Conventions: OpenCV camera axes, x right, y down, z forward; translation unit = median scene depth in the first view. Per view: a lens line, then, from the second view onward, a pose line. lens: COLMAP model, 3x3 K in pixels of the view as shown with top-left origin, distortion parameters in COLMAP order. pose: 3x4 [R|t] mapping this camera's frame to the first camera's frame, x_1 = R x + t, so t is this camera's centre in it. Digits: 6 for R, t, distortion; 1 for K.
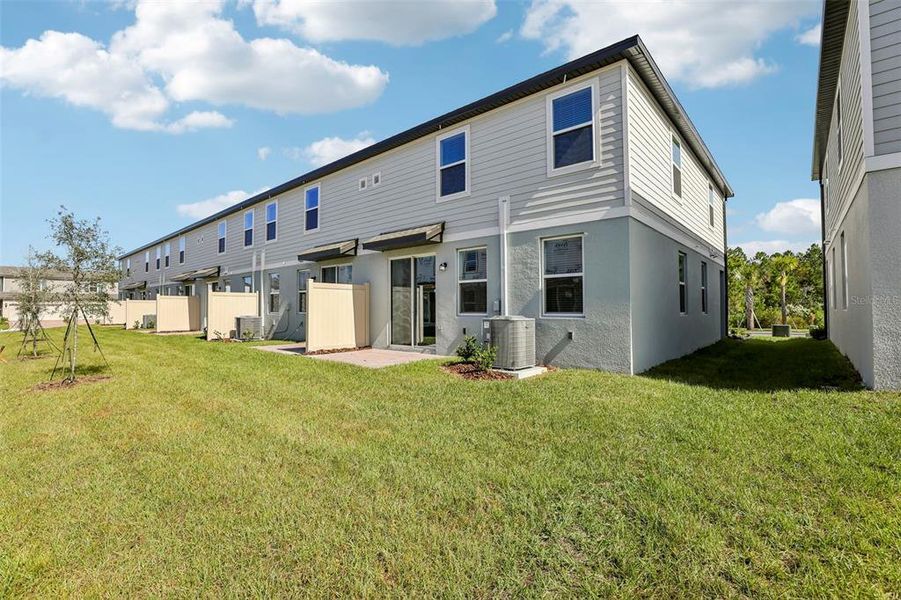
lens RADIAL K [[411.0, 0, 465.5], [0, 411.0, 306.0], [0, 0, 1]] dist [-0.042116, 0.011404]
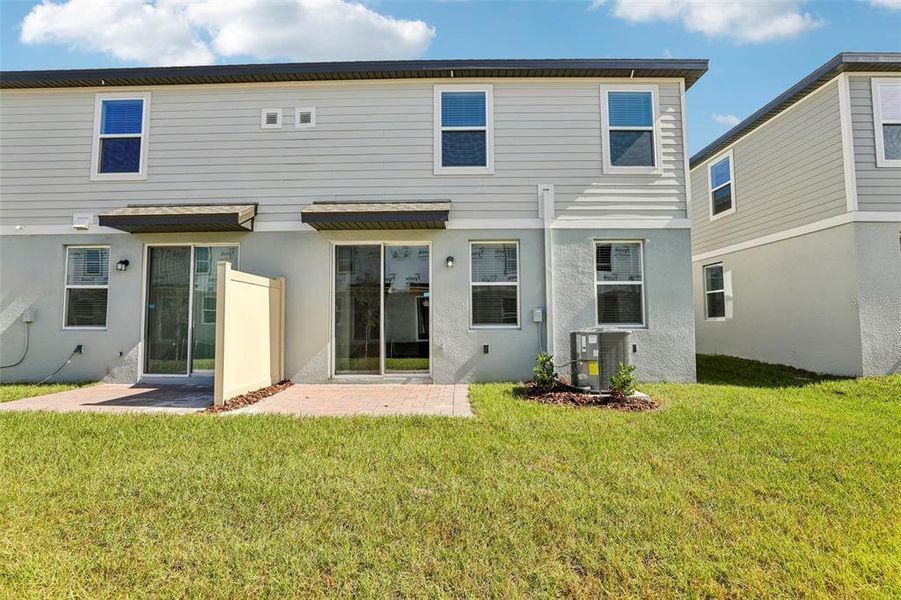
lens RADIAL K [[411.0, 0, 451.3], [0, 411.0, 300.5], [0, 0, 1]] dist [-0.042116, 0.011404]
pose [[0.769228, 0.029856, 0.638276, -0.529758], [-0.002486, 0.999040, -0.043736, 0.004495], [-0.638969, 0.032056, 0.768564, 0.453712]]
